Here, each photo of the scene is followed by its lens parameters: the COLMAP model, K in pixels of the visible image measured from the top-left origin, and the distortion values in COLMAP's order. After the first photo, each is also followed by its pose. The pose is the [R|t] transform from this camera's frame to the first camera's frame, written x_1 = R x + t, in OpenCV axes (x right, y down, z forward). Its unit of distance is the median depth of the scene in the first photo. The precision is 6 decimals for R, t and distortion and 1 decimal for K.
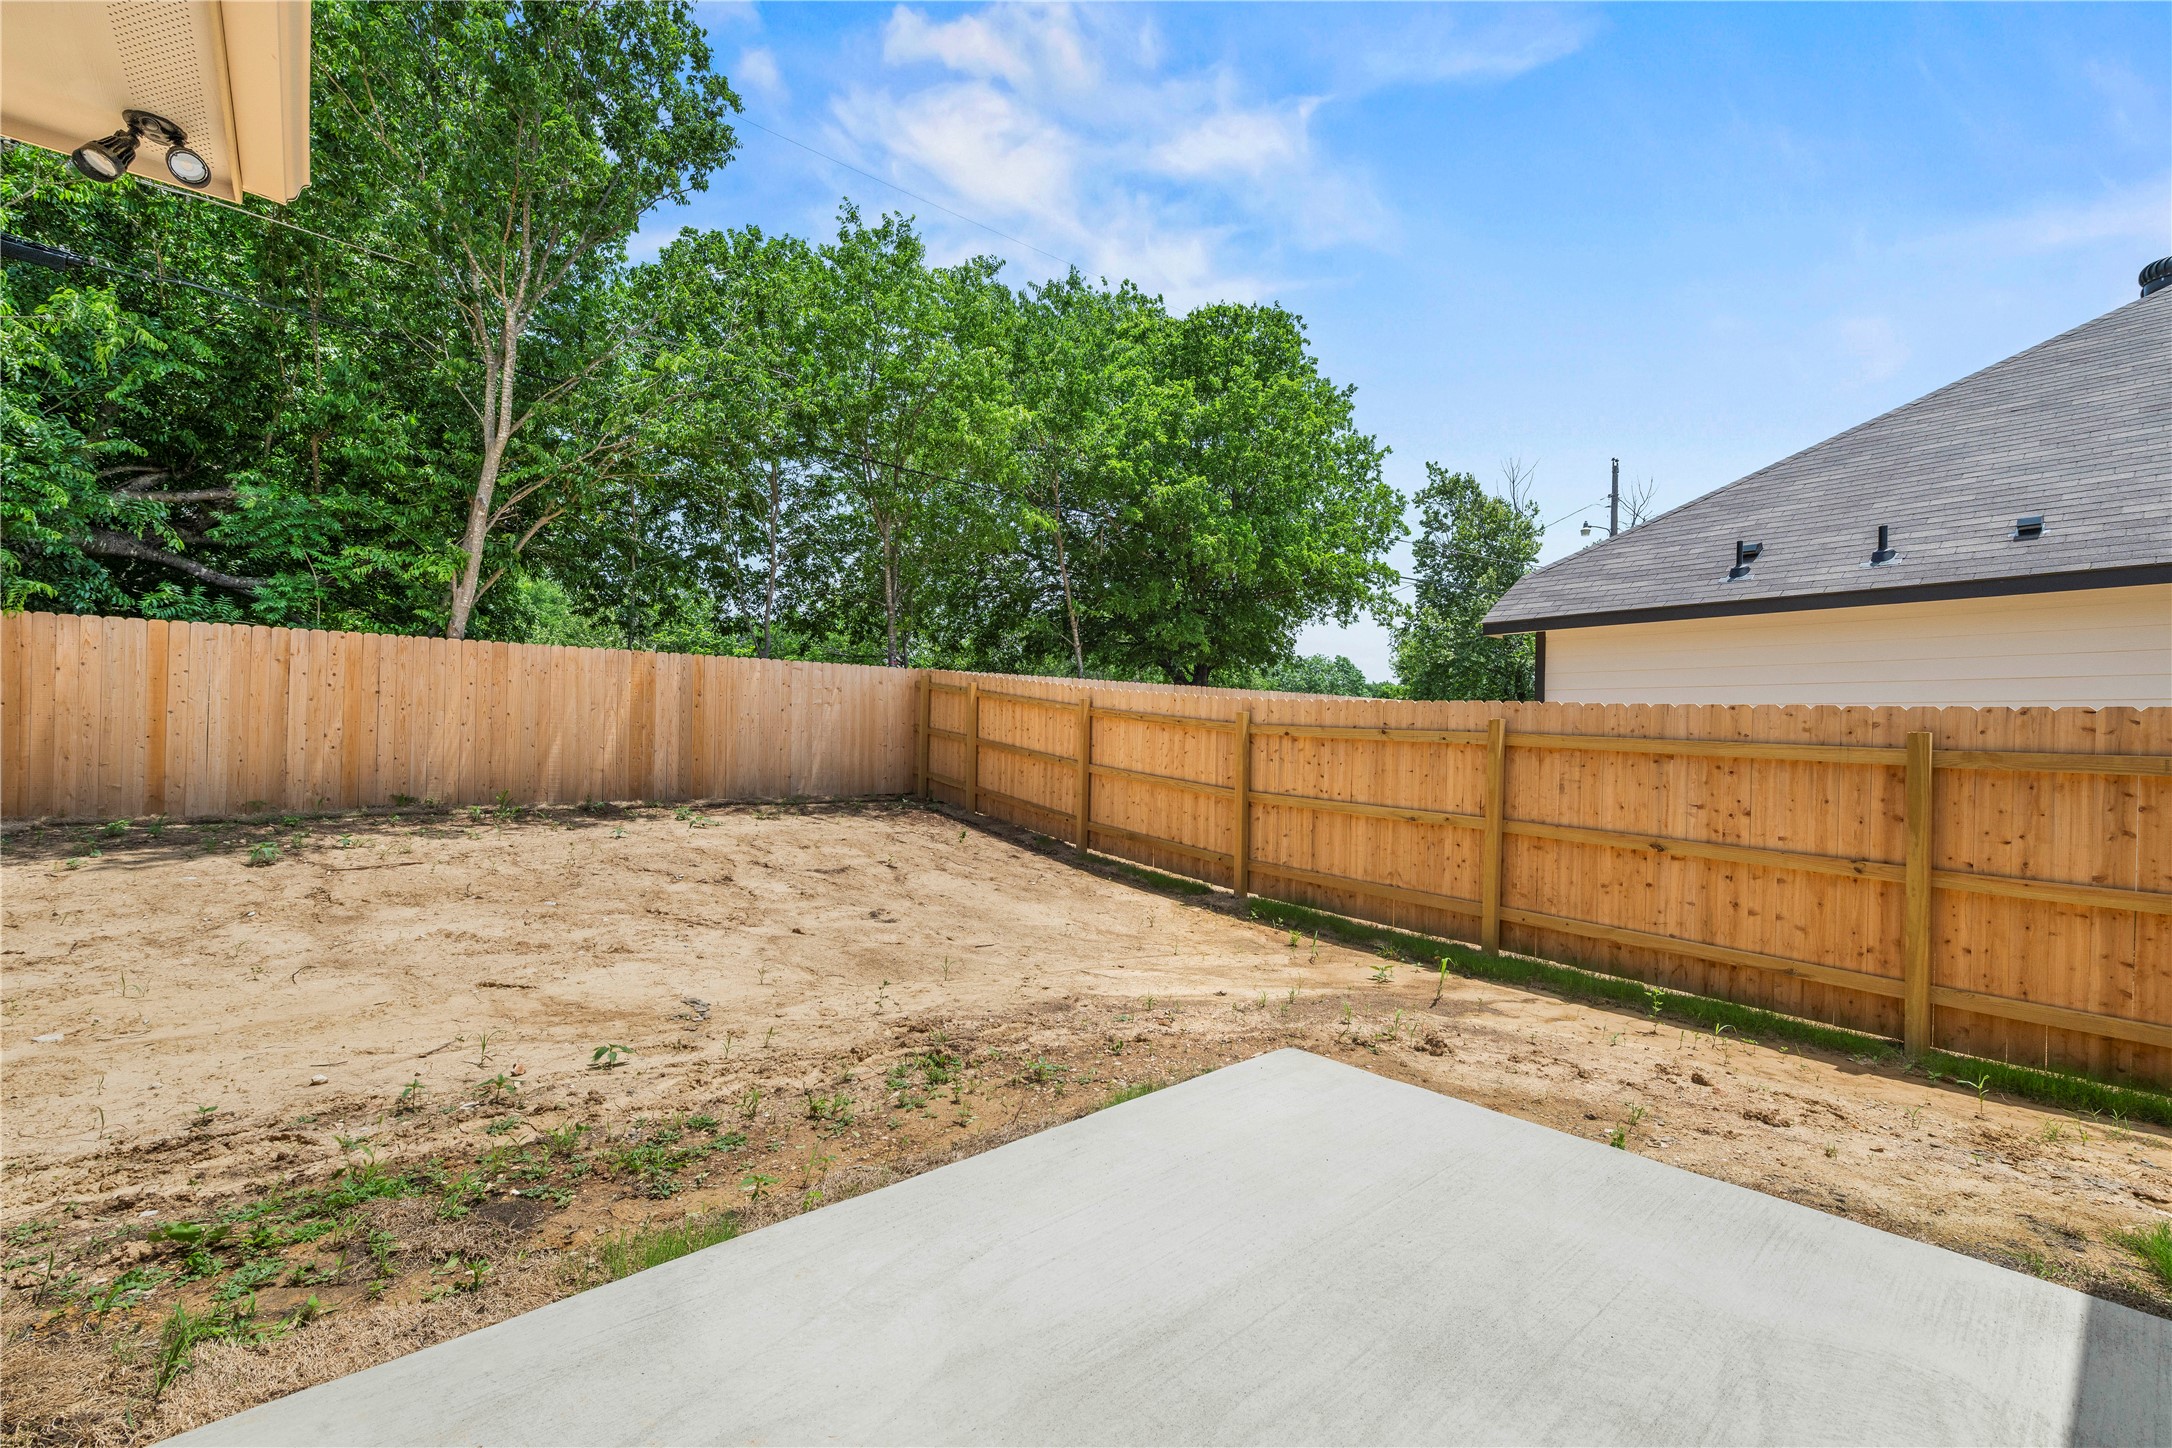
lens RADIAL K [[904.0, 0, 1093.6], [0, 904.0, 724.7], [0, 0, 1]] dist [0.001449, 0.000025]
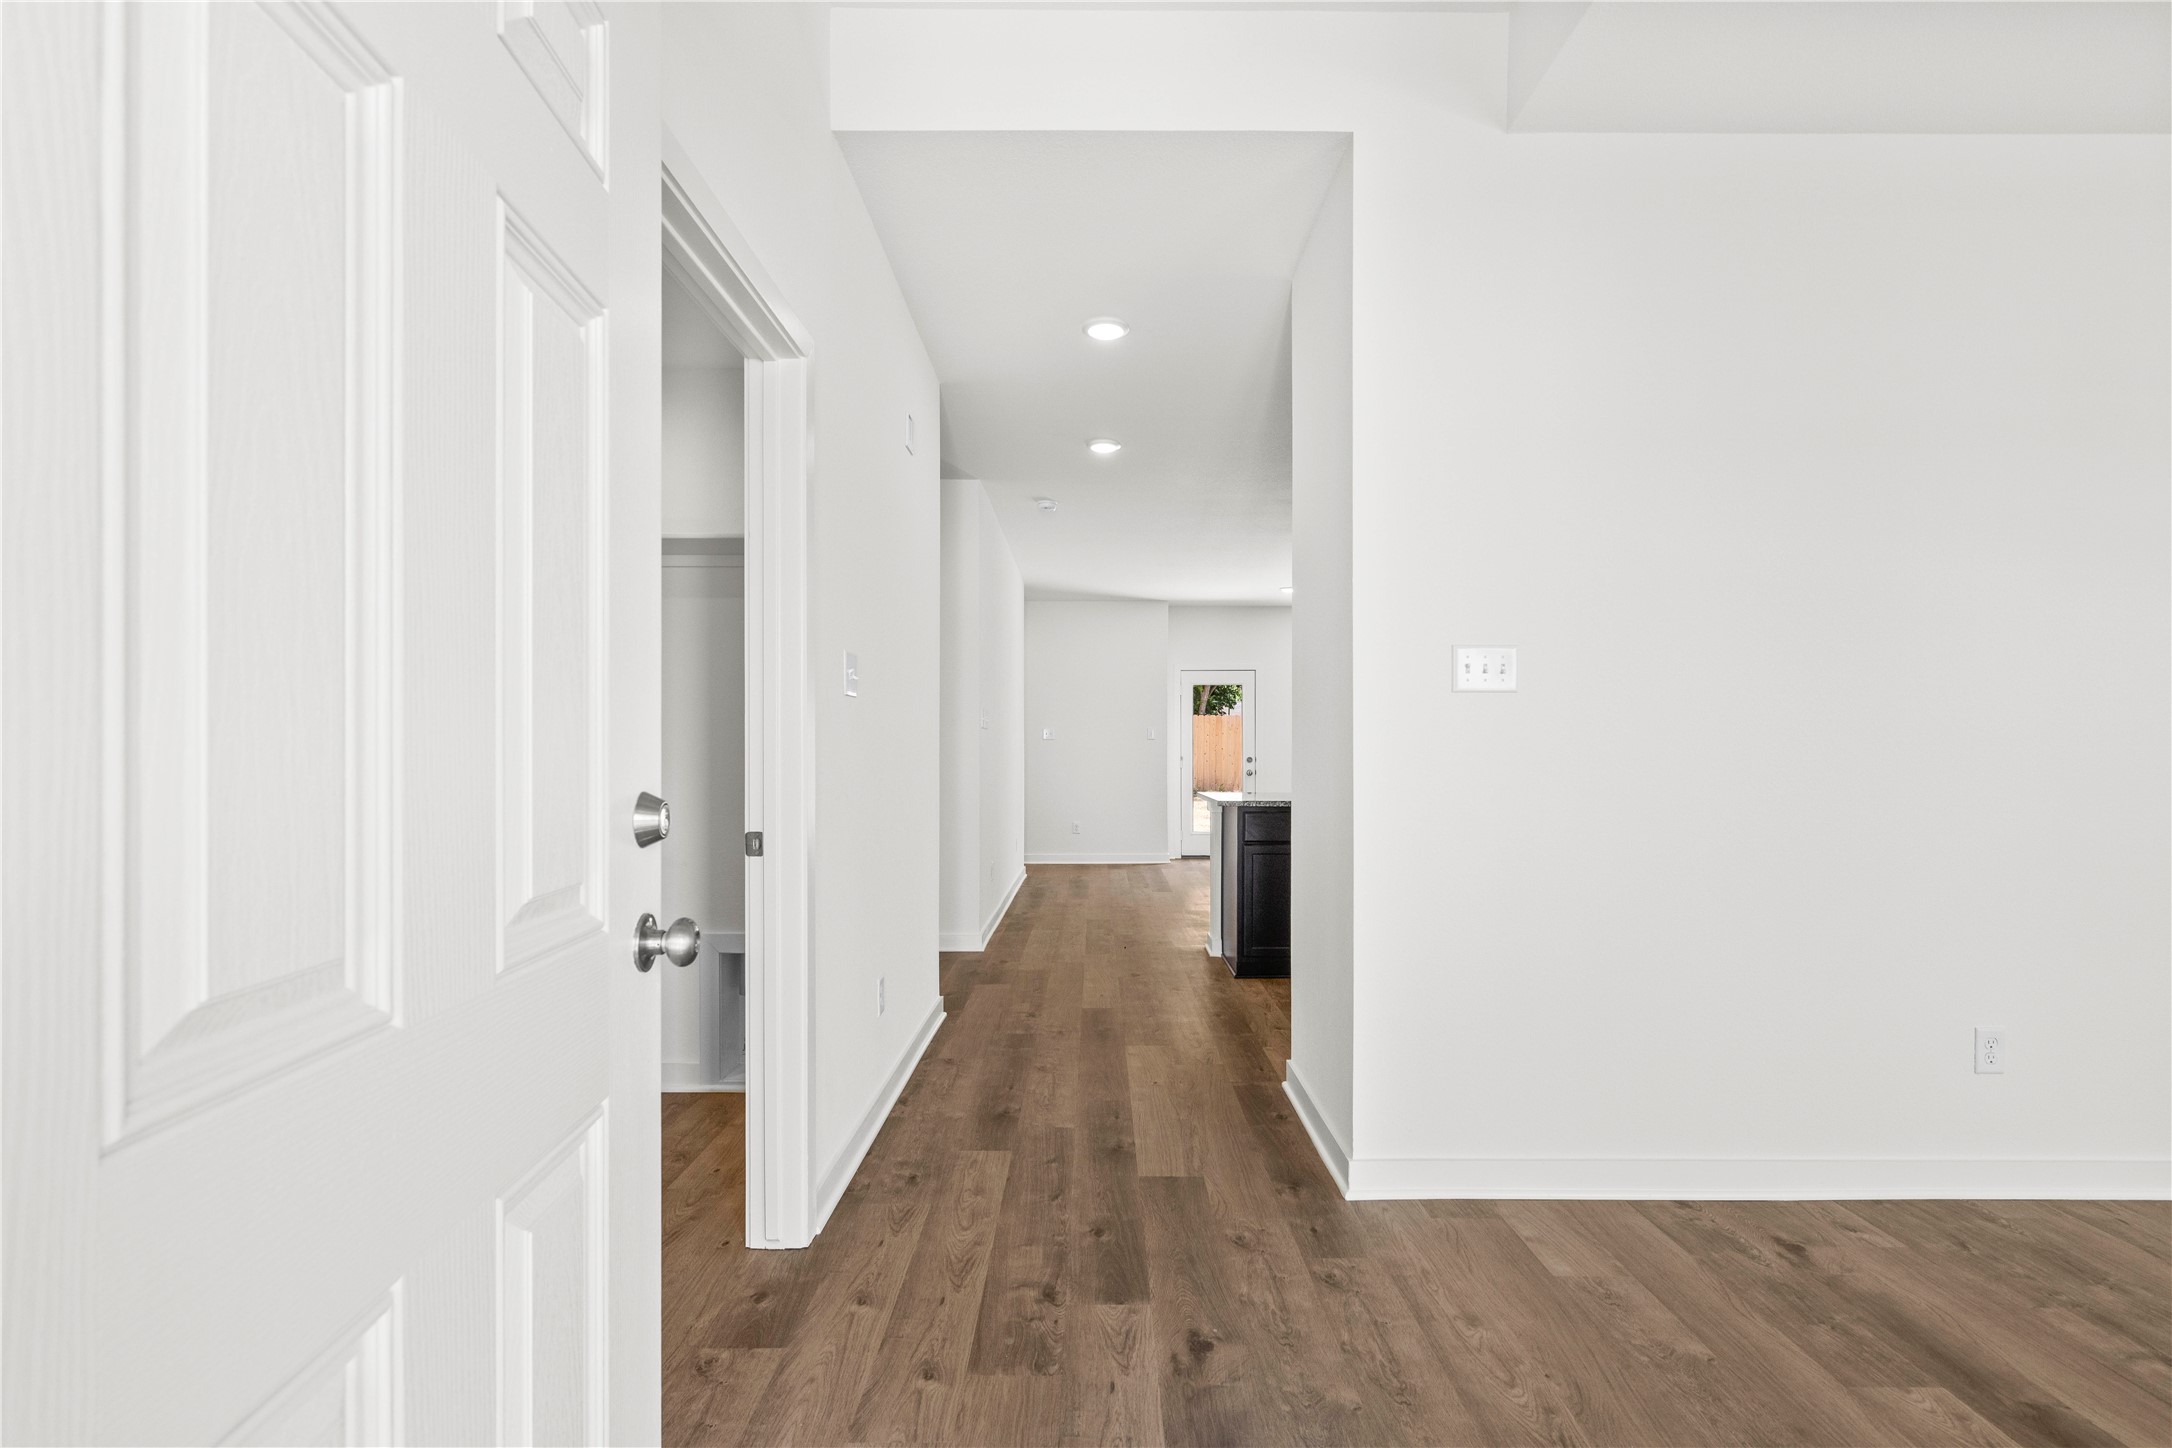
lens RADIAL K [[1001.1, 0, 1088.9], [0, 1001.1, 666.4], [0, 0, 1]] dist [0.001584, -0.000107]
pose [[0.749295, -0.073180, -0.658181, 0.727258], [0.016666, 0.995645, -0.091728, 0.004540], [0.662027, 0.057762, 0.747251, -1.046993]]
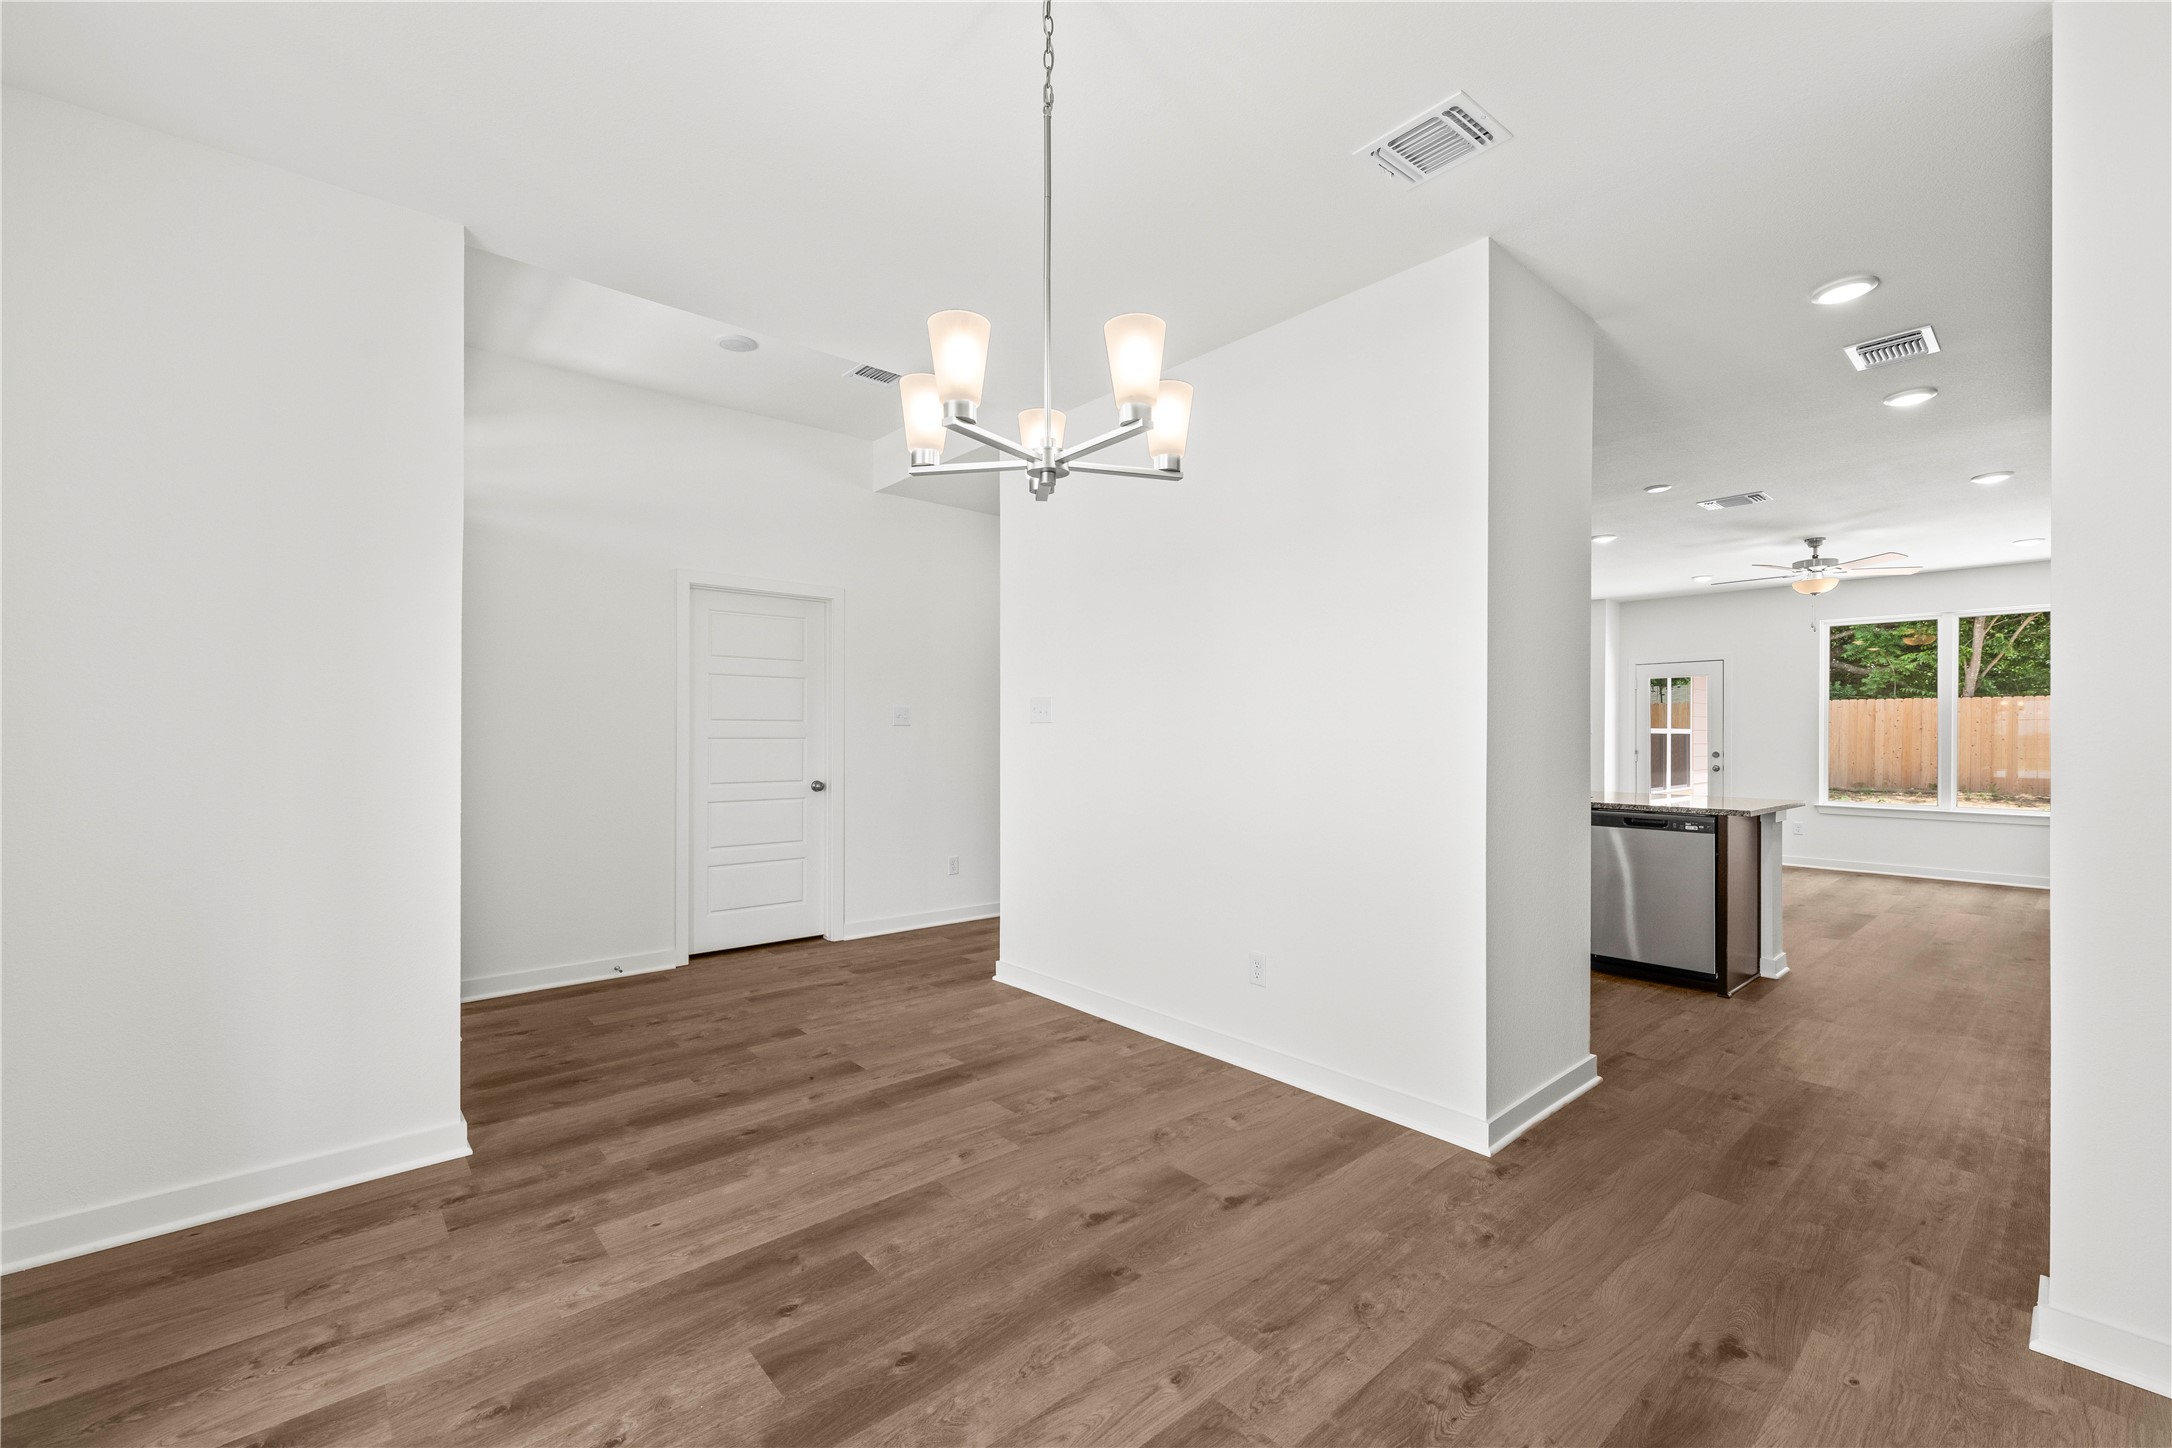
lens RADIAL K [[901.7, 0, 1100.5], [0, 901.7, 729.3], [0, 0, 1]] dist [0.001308, -0.000236]
pose [[0.009791, -0.018917, -0.999773, 1.080626], [0.000372, 0.999821, -0.018914, -0.000568], [0.999952, -0.000186, 0.009796, -0.734893]]
